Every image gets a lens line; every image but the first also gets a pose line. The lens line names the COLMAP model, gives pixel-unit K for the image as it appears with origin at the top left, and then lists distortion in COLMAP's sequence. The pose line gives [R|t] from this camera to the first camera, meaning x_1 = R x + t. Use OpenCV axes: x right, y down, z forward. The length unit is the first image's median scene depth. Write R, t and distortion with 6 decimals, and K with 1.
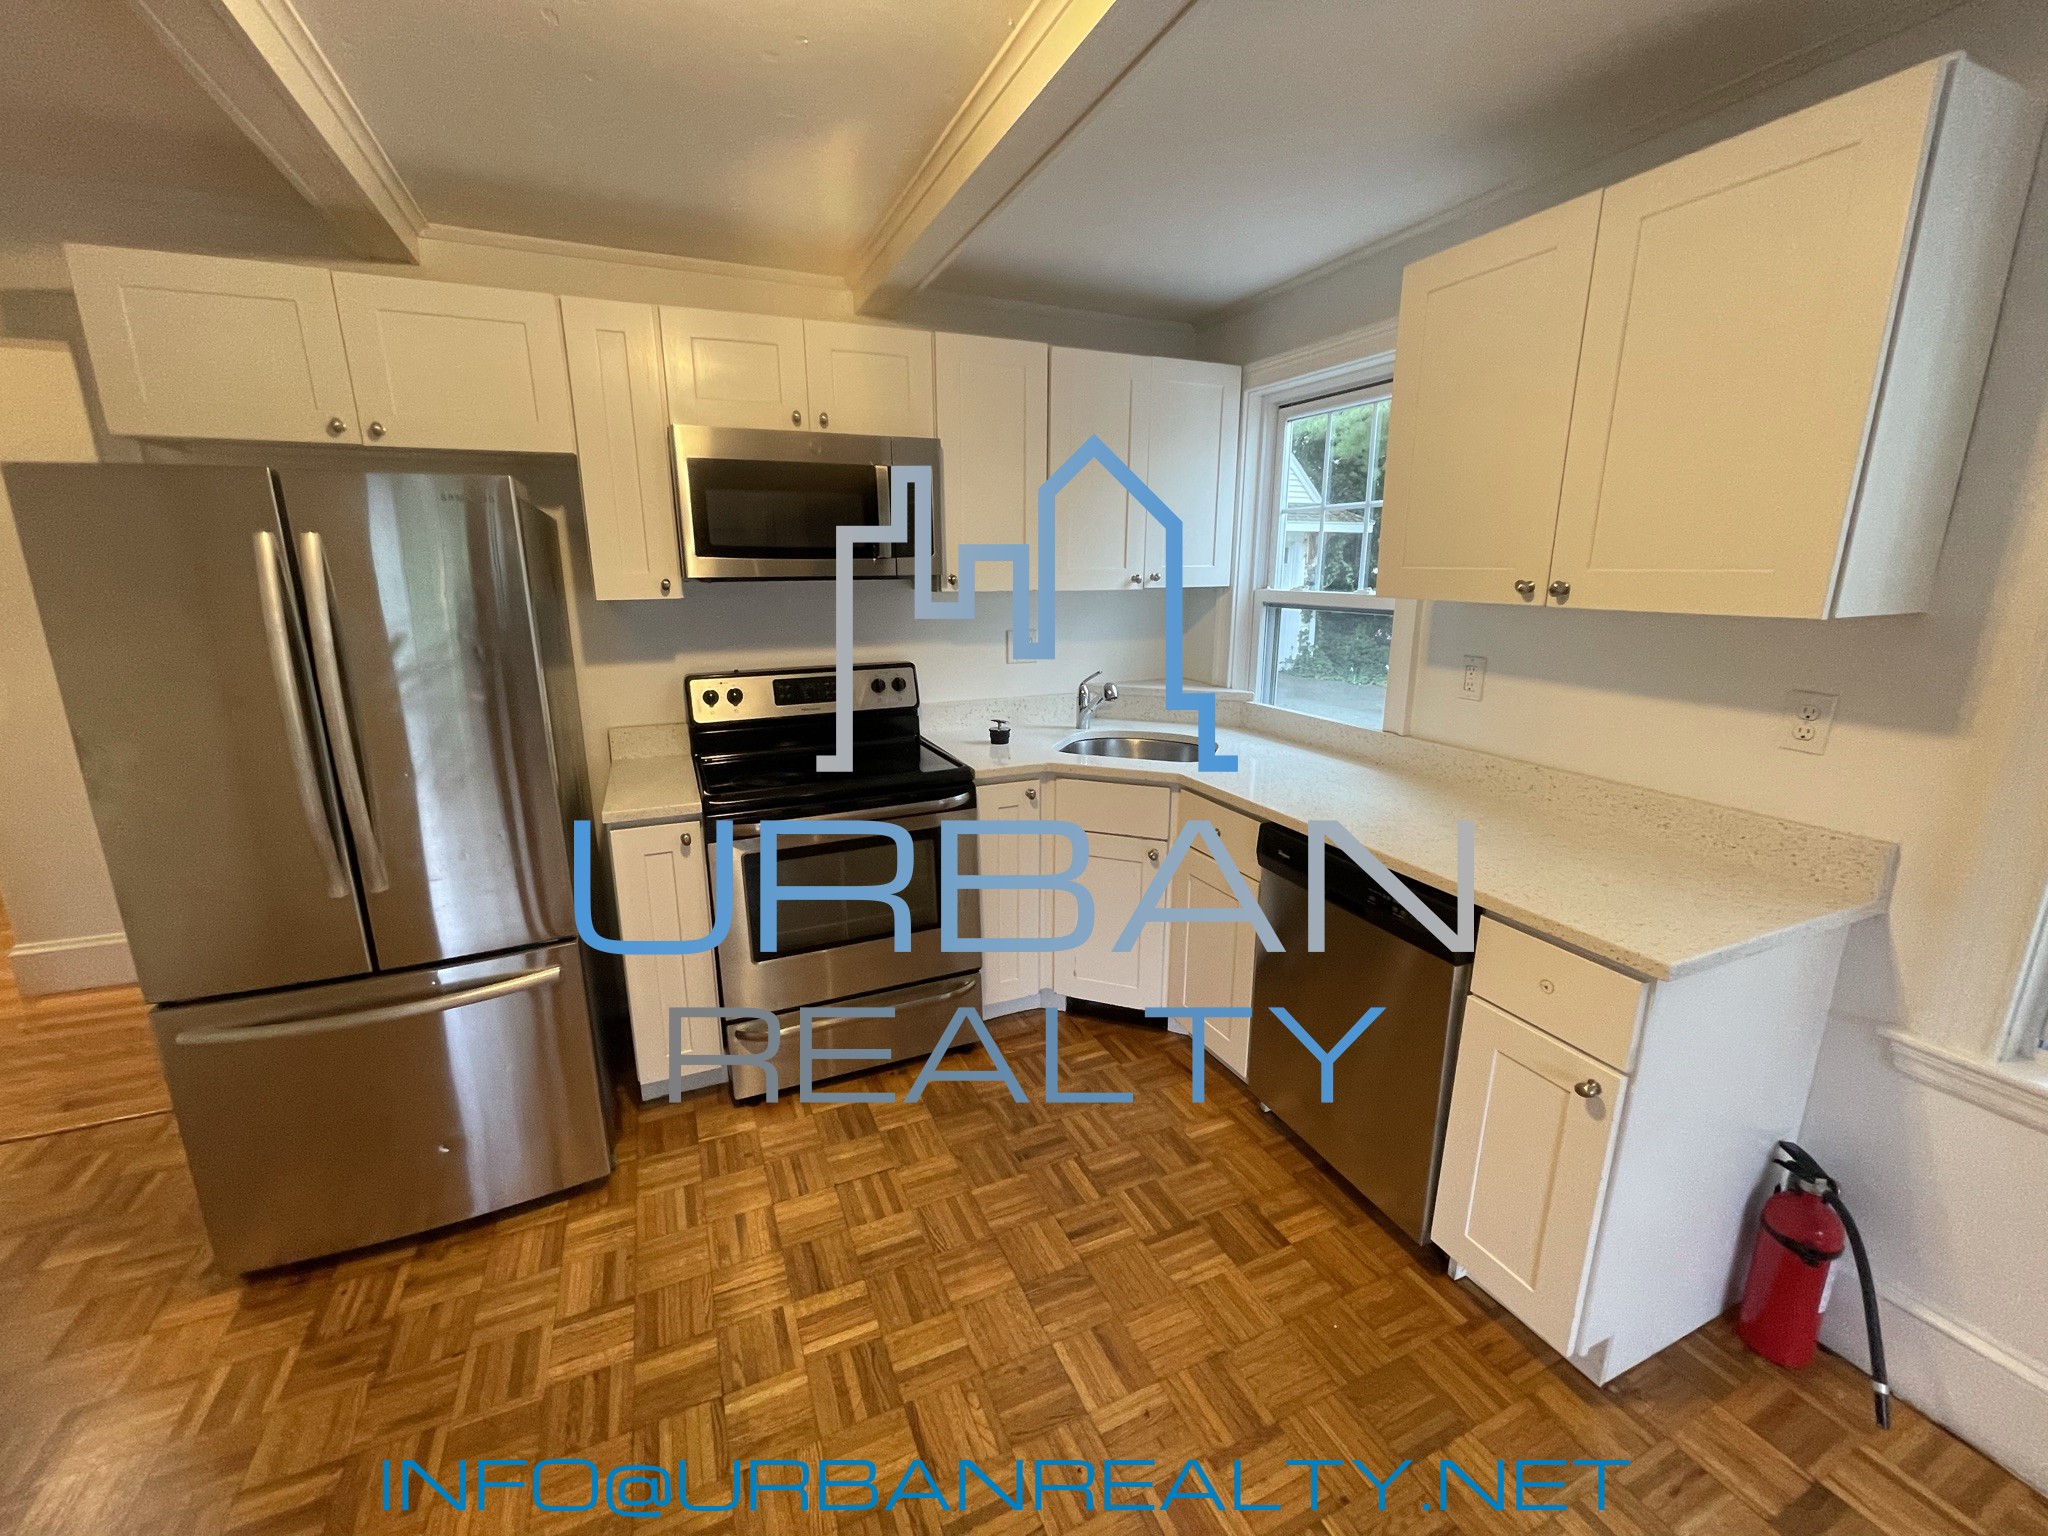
lens RADIAL K [[826.0, 0, 1015.9], [0, 826.0, 762.6], [0, 0, 1]] dist [-0.005672, -0.000345]
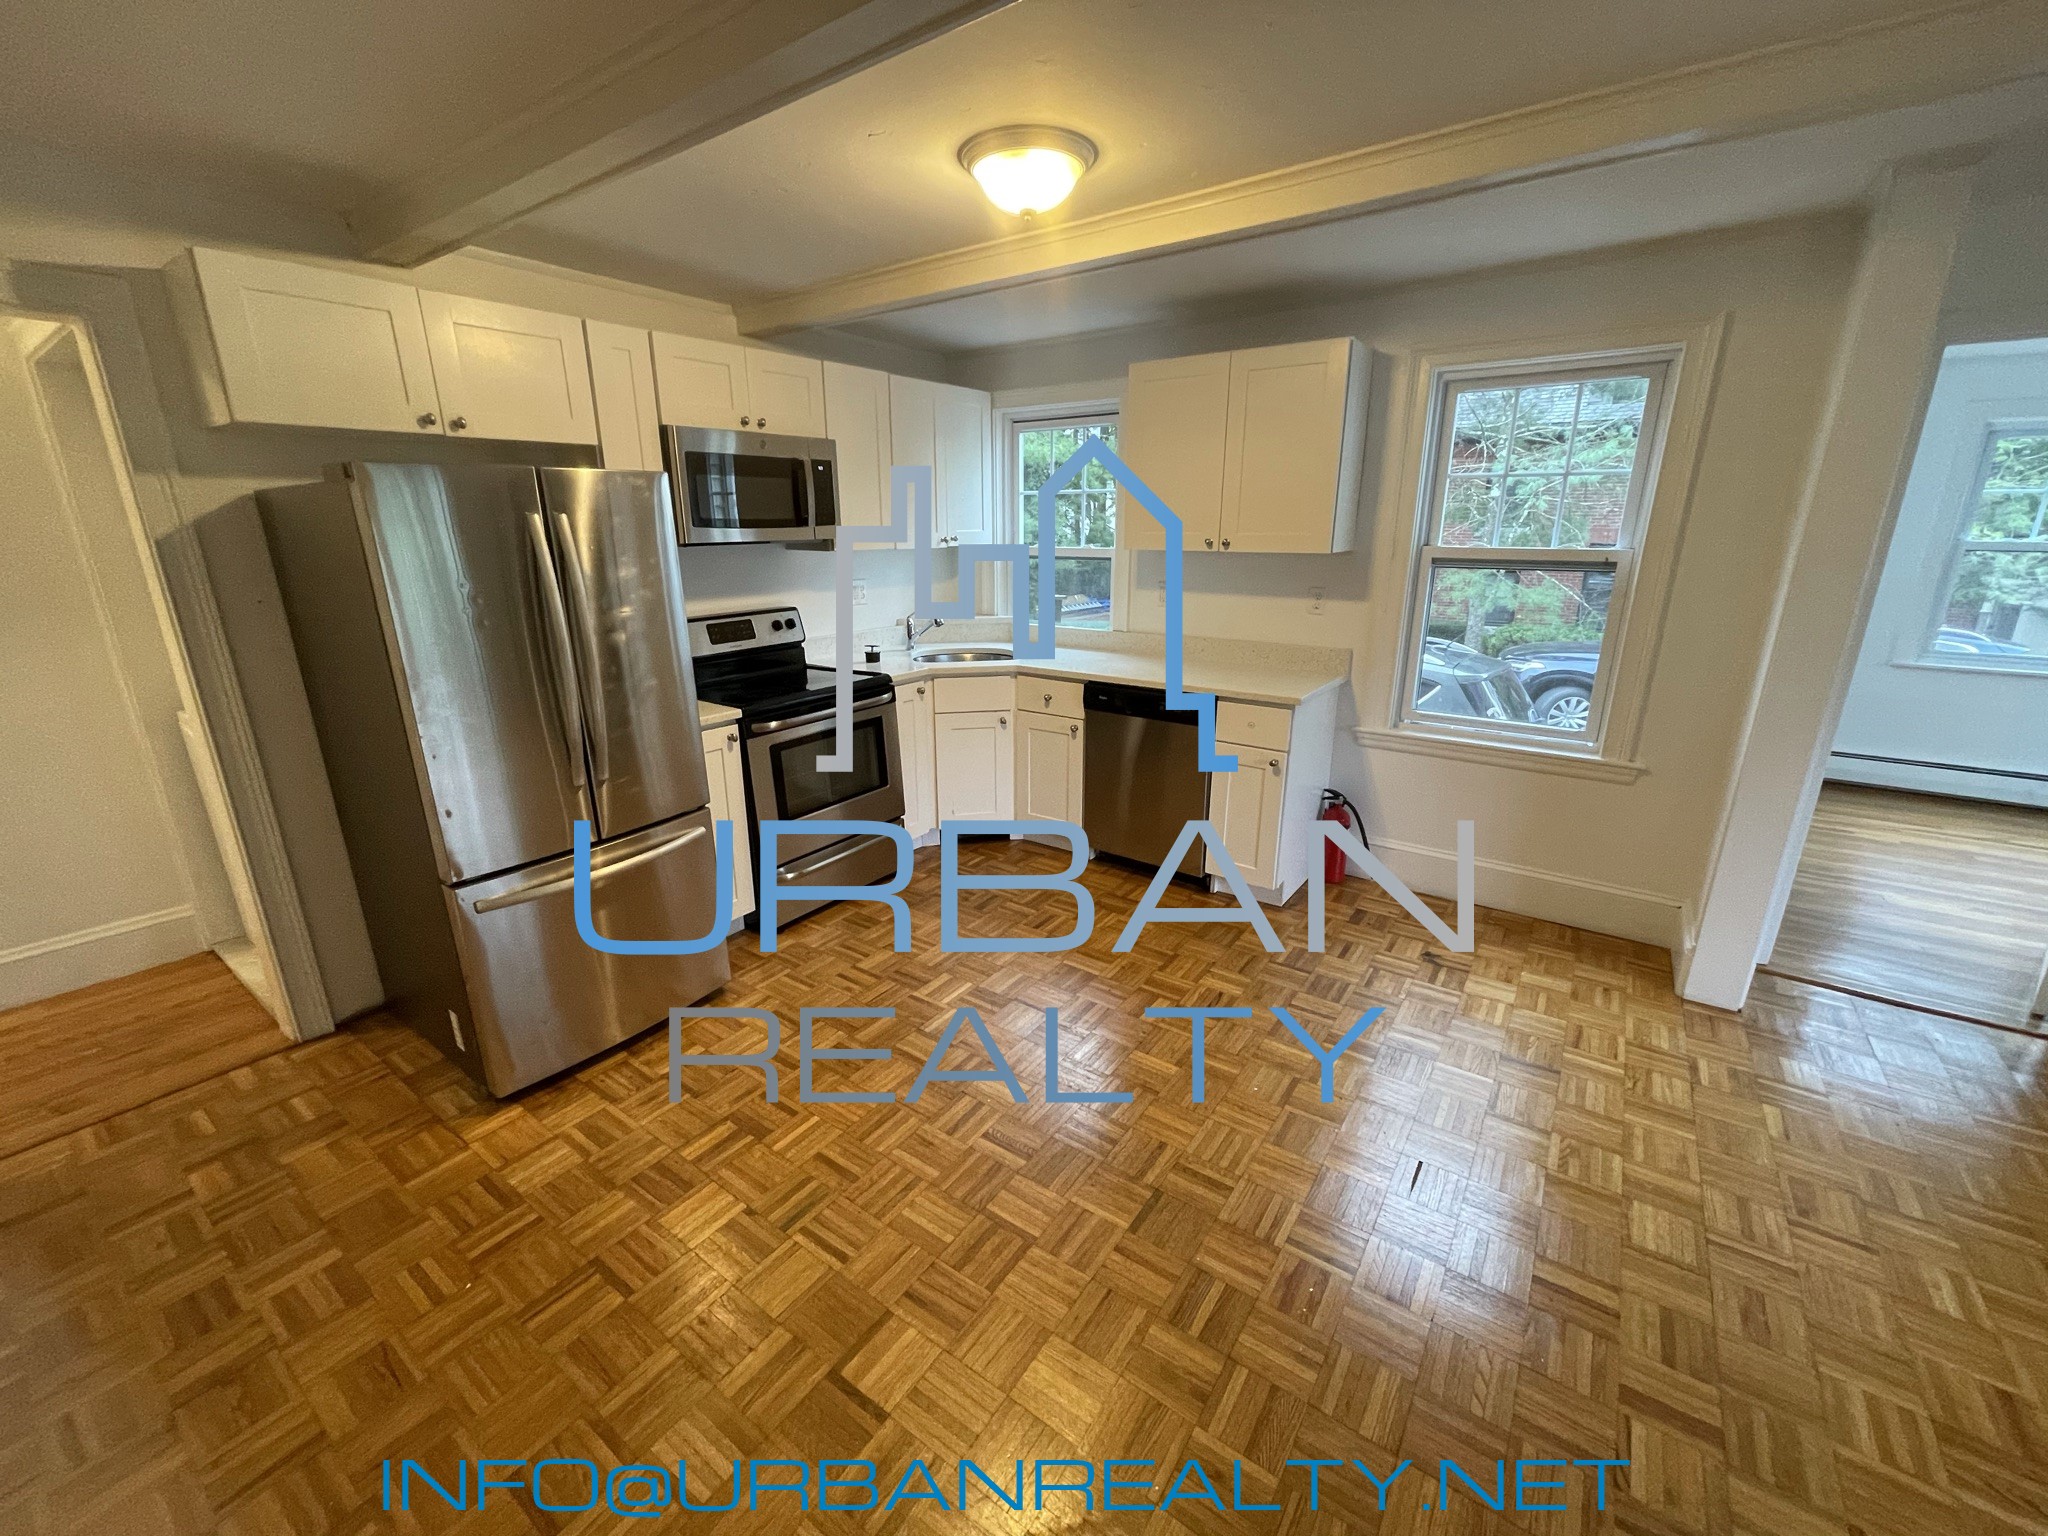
lens RADIAL K [[826.0, 0, 1015.9], [0, 826.0, 762.6], [0, 0, 1]] dist [-0.005672, -0.000345]
pose [[0.862592, -0.142708, 0.485355, -0.606222], [0.119194, 0.989710, 0.079166, 0.074420], [-0.491658, -0.010437, 0.870726, -0.377823]]
